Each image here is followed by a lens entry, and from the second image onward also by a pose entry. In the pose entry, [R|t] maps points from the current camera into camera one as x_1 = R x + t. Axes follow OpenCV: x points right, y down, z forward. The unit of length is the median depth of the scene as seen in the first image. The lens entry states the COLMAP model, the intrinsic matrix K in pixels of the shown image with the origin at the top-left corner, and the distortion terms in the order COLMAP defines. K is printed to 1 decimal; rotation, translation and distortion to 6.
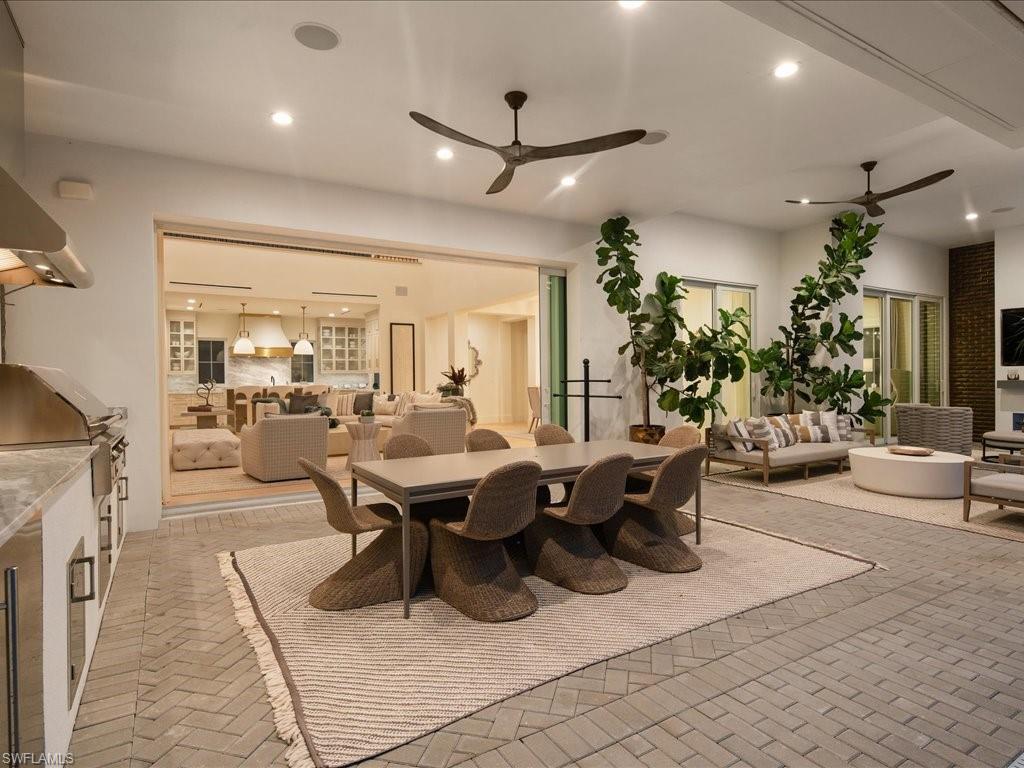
lens RADIAL K [[567.7, 0, 512.0], [0, 567.7, 384.0], [0, 0, 1]] dist [-0.000001, -0.000122]
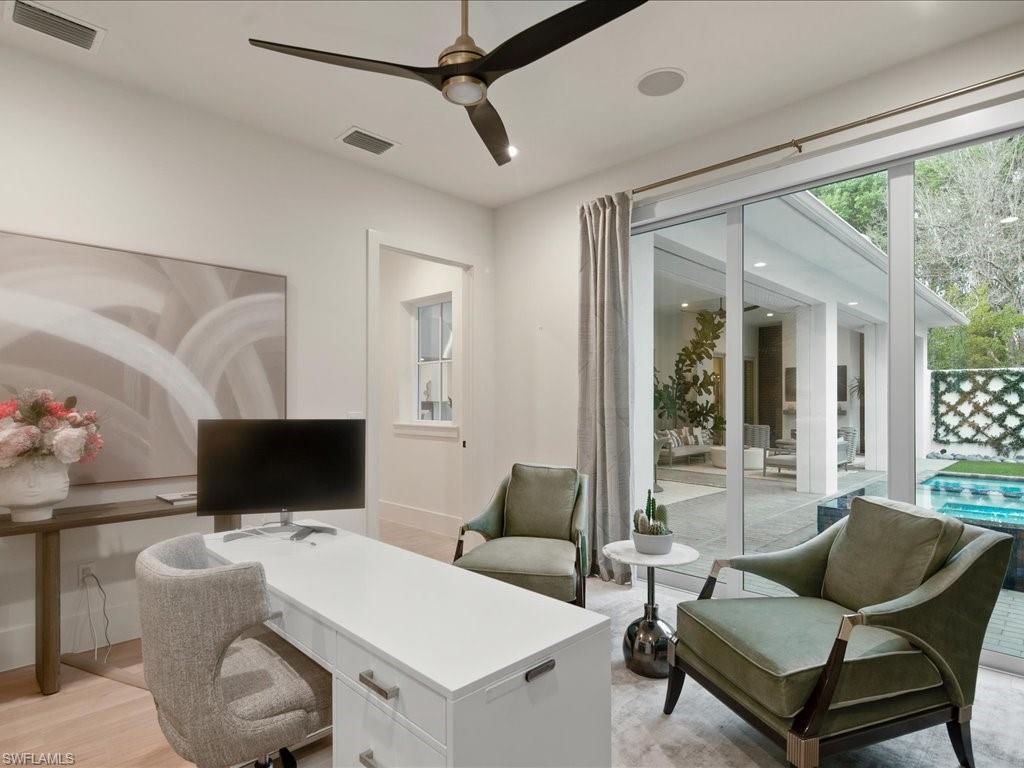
lens RADIAL K [[558.9, 0, 512.8], [0, 558.9, 399.8], [0, 0, 1]] dist [-0.000066, 0.000034]
pose [[0.971357, 0.013288, 0.237253, -0.361159], [-0.009158, 0.999787, -0.018499, 0.001135], [-0.237448, 0.015797, 0.971272, -0.476244]]
